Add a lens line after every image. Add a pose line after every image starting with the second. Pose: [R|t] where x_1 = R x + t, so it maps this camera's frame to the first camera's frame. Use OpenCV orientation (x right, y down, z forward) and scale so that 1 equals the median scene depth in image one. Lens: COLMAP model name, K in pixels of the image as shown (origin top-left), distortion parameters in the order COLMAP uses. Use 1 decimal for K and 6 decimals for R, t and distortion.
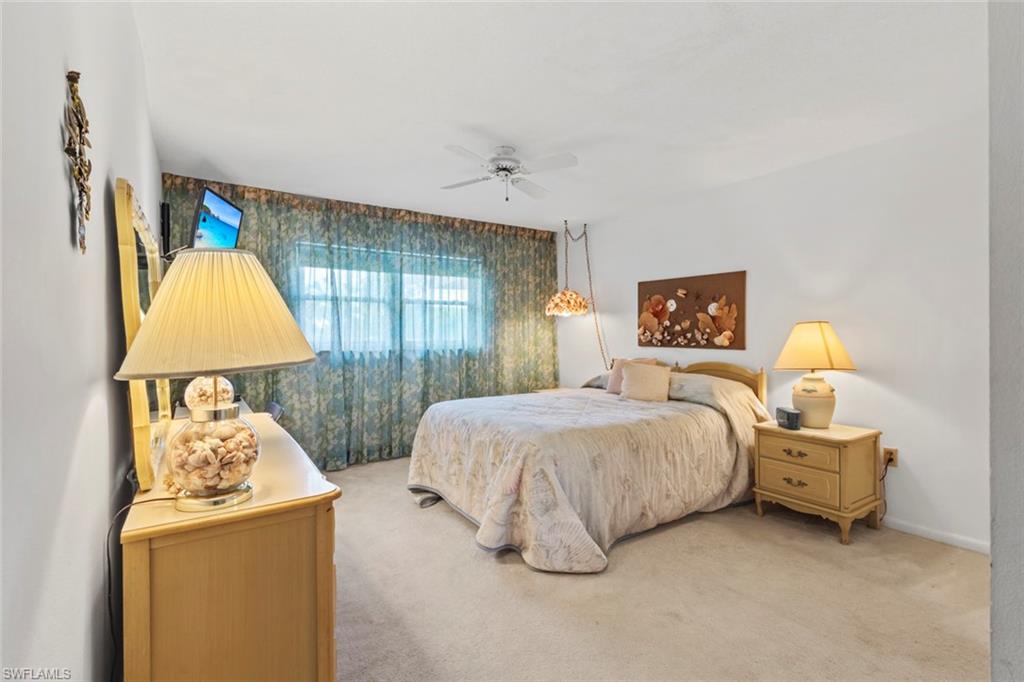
lens RADIAL K [[472.3, 0, 512.6], [0, 472.3, 339.5], [0, 0, 1]] dist [-0.000409, 0.002806]
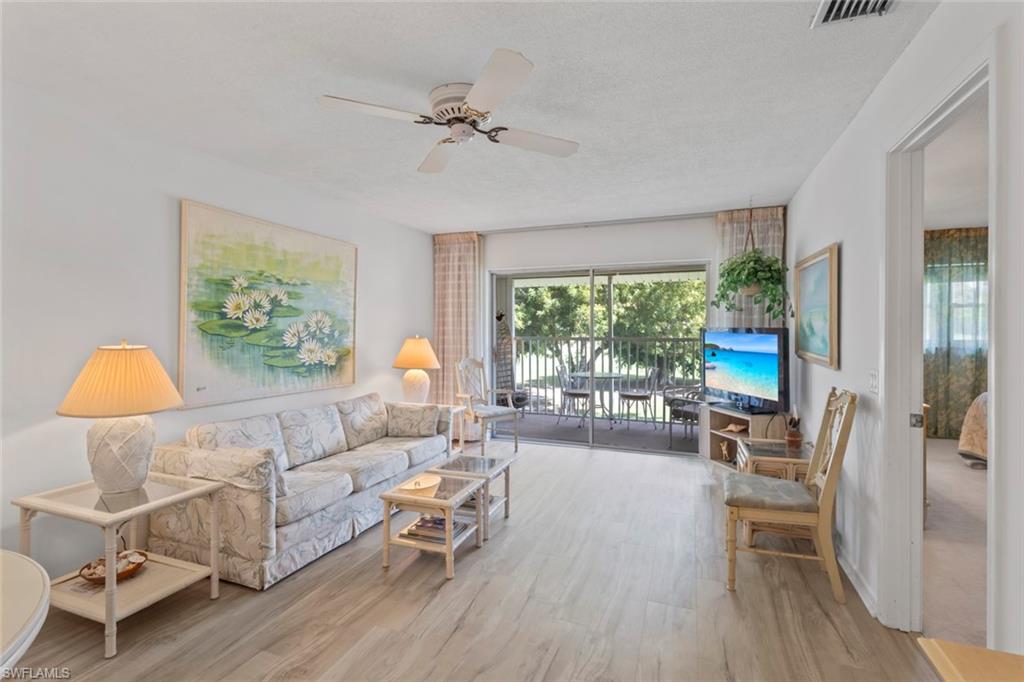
lens RADIAL K [[472.3, 0, 511.9], [0, 472.3, 336.1], [0, 0, 1]] dist [-0.000409, 0.002806]
pose [[0.577550, 0.011404, -0.816276, 0.104533], [-0.004736, 0.999932, 0.010619, -0.015184], [0.816341, -0.002268, 0.577565, -0.607668]]
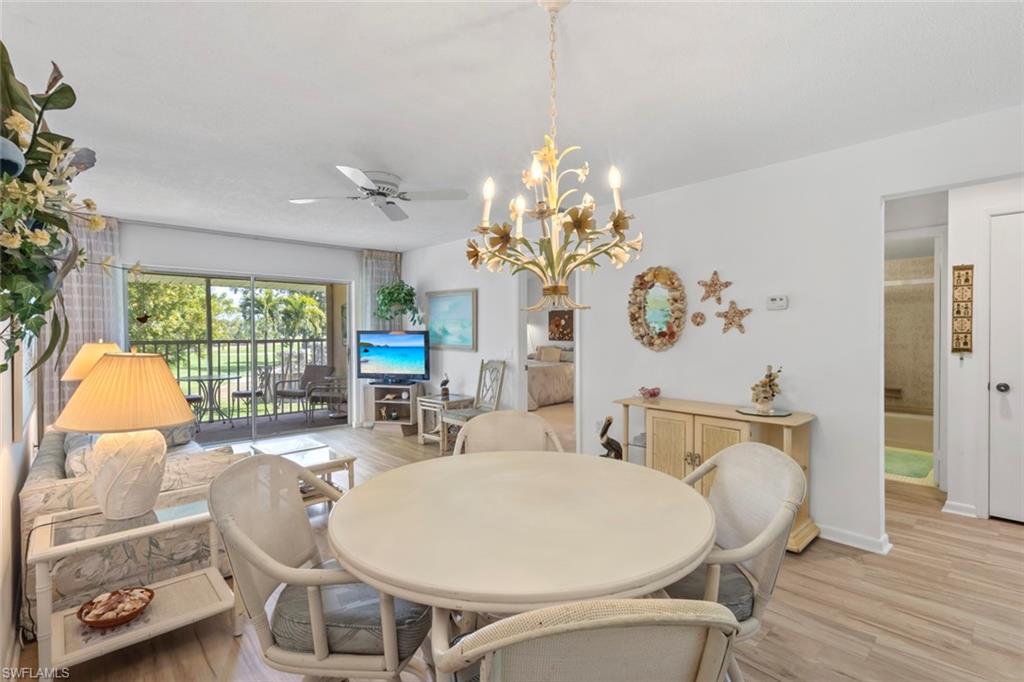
lens RADIAL K [[472.3, 0, 516.1], [0, 472.3, 339.4], [0, 0, 1]] dist [-0.000409, 0.002806]
pose [[0.985186, -0.003256, 0.171457, -0.265816], [0.001334, 0.999935, 0.011322, -0.014187], [-0.171482, -0.010926, 0.985127, -1.161259]]
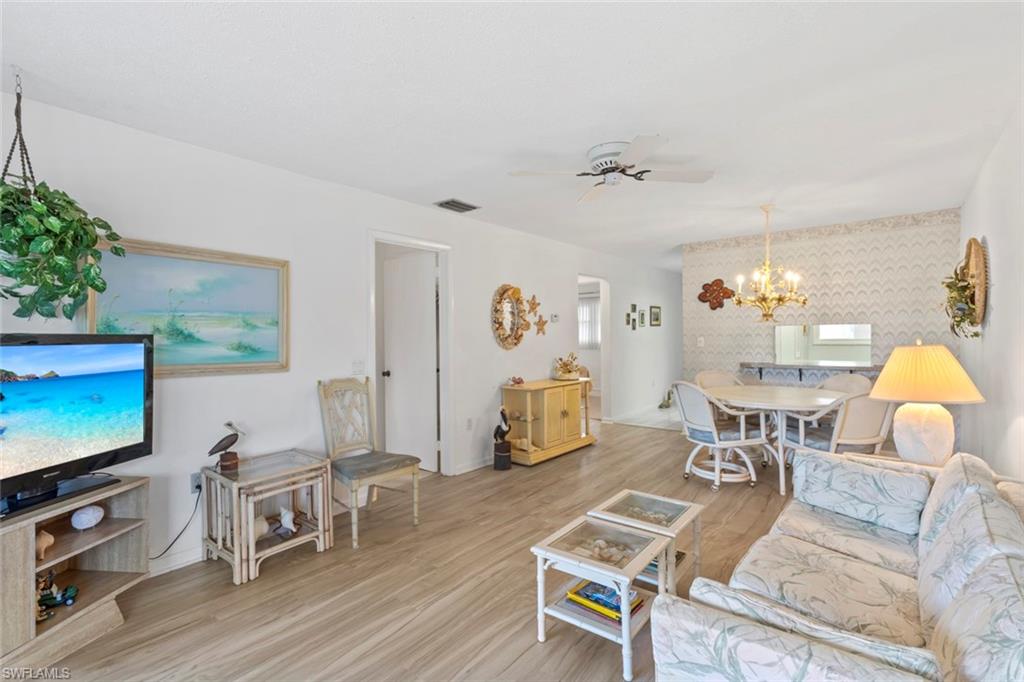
lens RADIAL K [[472.3, 0, 509.1], [0, 472.3, 343.3], [0, 0, 1]] dist [-0.000409, 0.002806]
pose [[-0.295678, -0.010659, 0.955228, -0.945668], [0.015449, 0.999754, 0.015938, -0.015222], [-0.955163, 0.019470, -0.295441, -0.012362]]
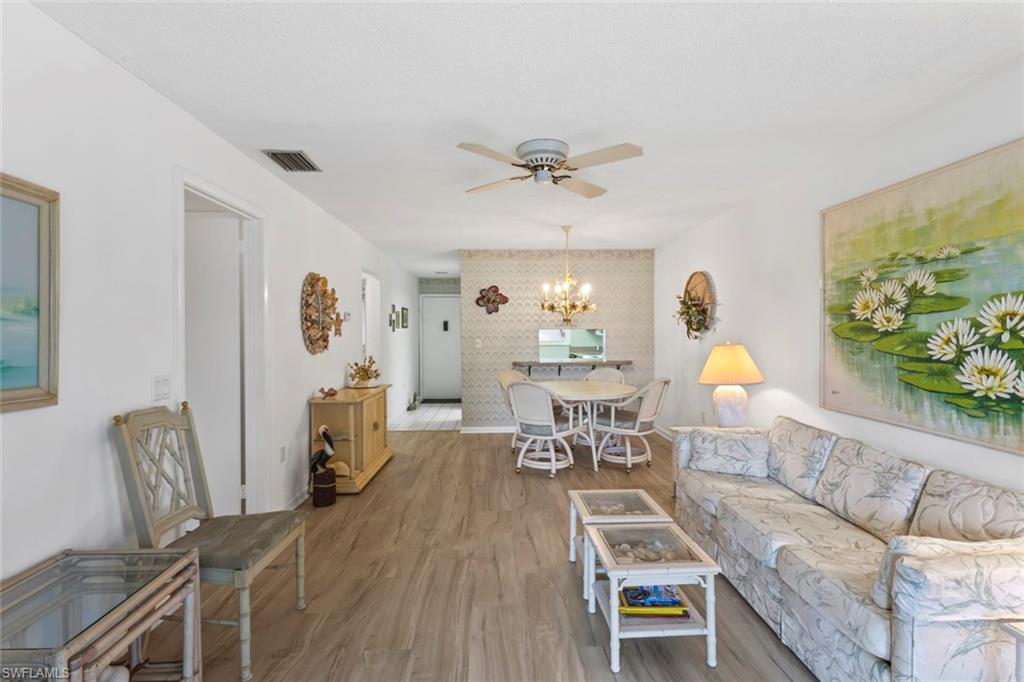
lens RADIAL K [[472.3, 0, 511.9], [0, 472.3, 341.6], [0, 0, 1]] dist [-0.000409, 0.002806]
pose [[-0.850521, -0.001462, 0.525940, -0.661049], [0.009182, 0.999802, 0.017627, -0.019038], [-0.525861, 0.019822, -0.850339, 0.227701]]
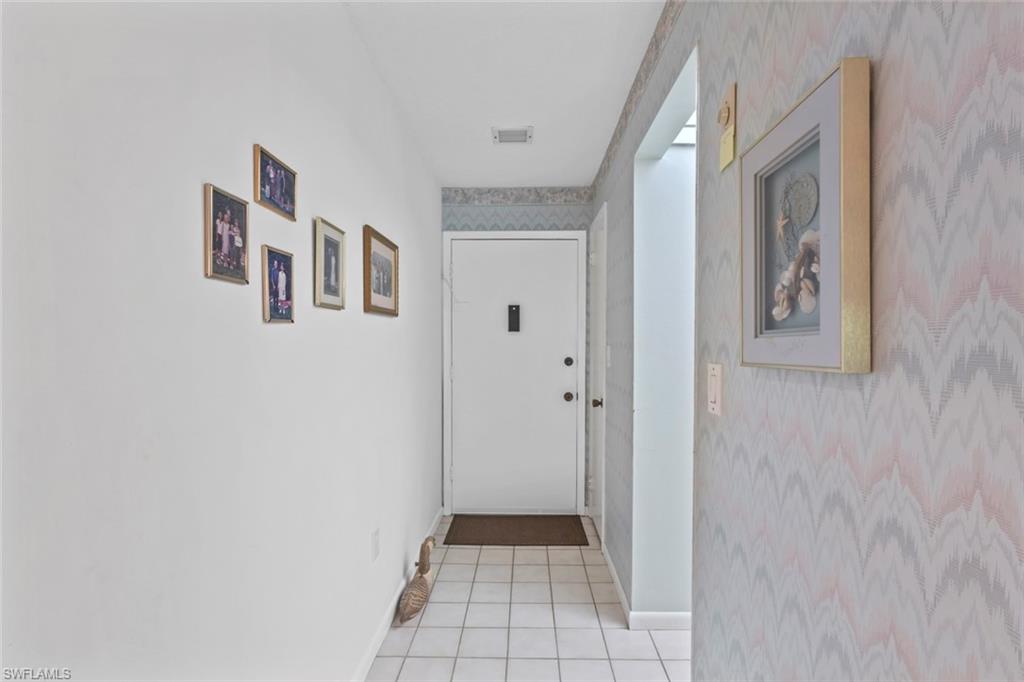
lens RADIAL K [[472.3, 0, 509.5], [0, 472.3, 340.7], [0, 0, 1]] dist [-0.000409, 0.002806]
pose [[-0.819980, 0.003925, 0.572378, 0.280364], [0.015409, 0.999765, 0.015218, -0.020944], [-0.572184, 0.021298, -0.819848, -0.796021]]
